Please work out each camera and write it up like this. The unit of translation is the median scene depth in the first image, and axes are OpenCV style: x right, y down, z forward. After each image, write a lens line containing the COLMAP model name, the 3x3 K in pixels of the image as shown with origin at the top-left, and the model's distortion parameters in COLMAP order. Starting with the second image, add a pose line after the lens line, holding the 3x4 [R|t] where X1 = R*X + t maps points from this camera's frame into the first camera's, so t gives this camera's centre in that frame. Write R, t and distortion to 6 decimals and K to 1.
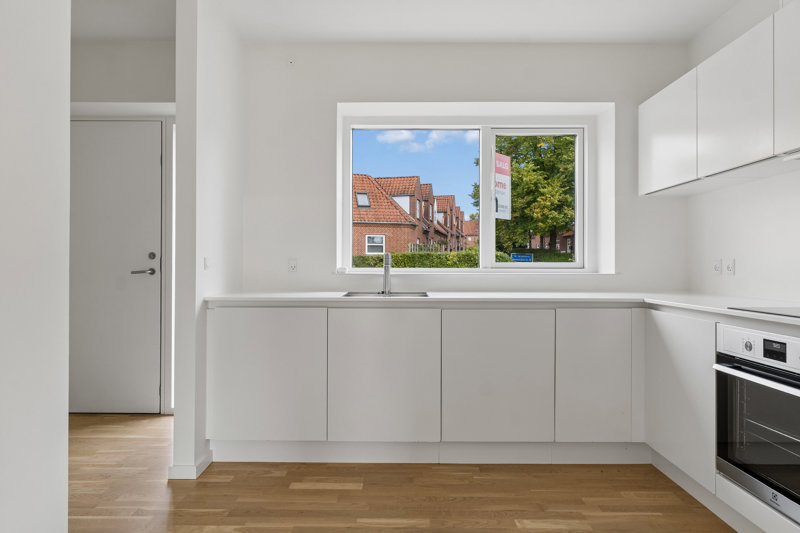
lens RADIAL K [[471.4, 0, 399.9], [0, 471.4, 262.6], [0, 0, 1]] dist [0.001399, 0.001723]
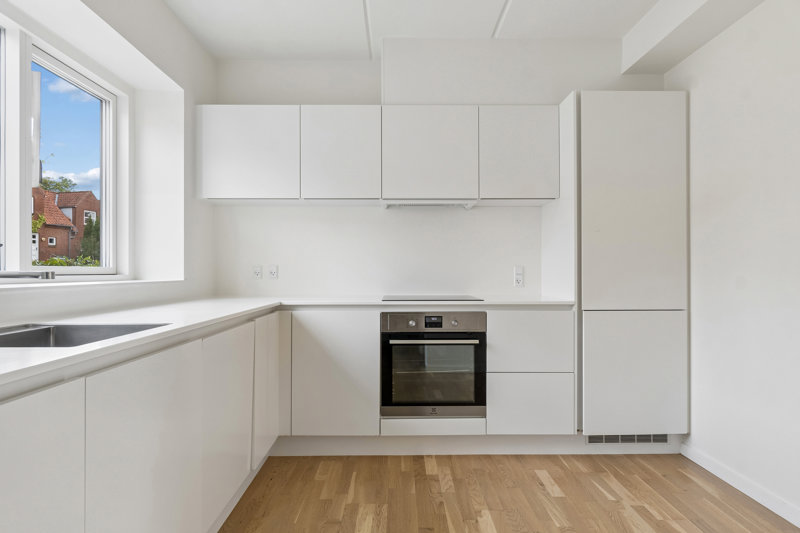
lens RADIAL K [[471.4, 0, 406.5], [0, 471.4, 269.3], [0, 0, 1]] dist [0.001399, 0.001723]
pose [[-0.024483, 0.002525, 0.999697, -0.465588], [-0.006533, 0.999975, -0.002685, 0.002732], [-0.999679, -0.006597, -0.024466, 0.610684]]
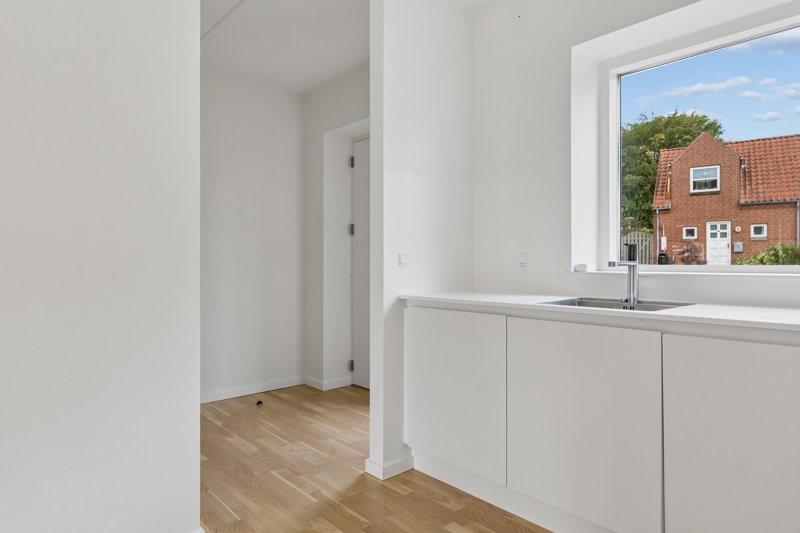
lens RADIAL K [[496.6, 0, 397.9], [0, 496.6, 265.3], [0, 0, 1]] dist [-0.003222, -0.000130]
pose [[0.666453, 0.001250, -0.745546, 0.279787], [0.007422, 0.999938, 0.008311, 0.003598], [0.745510, -0.011072, 0.666402, 0.270386]]
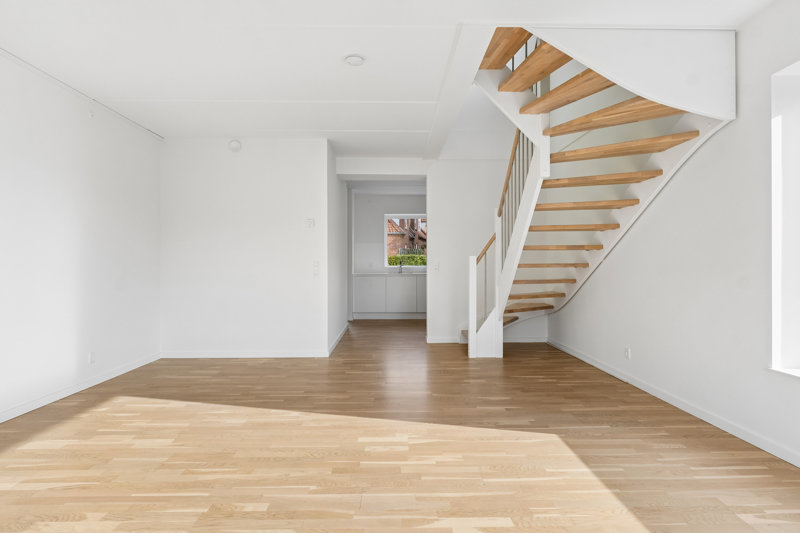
lens RADIAL K [[420.9, 0, 403.7], [0, 420.9, 267.6], [0, 0, 1]] dist [0.000377, -0.000826]
pose [[0.999357, -0.008514, 0.034840, -0.109227], [0.008056, 0.999879, 0.013272, -0.012323], [-0.034949, -0.012983, 0.999305, -1.982896]]
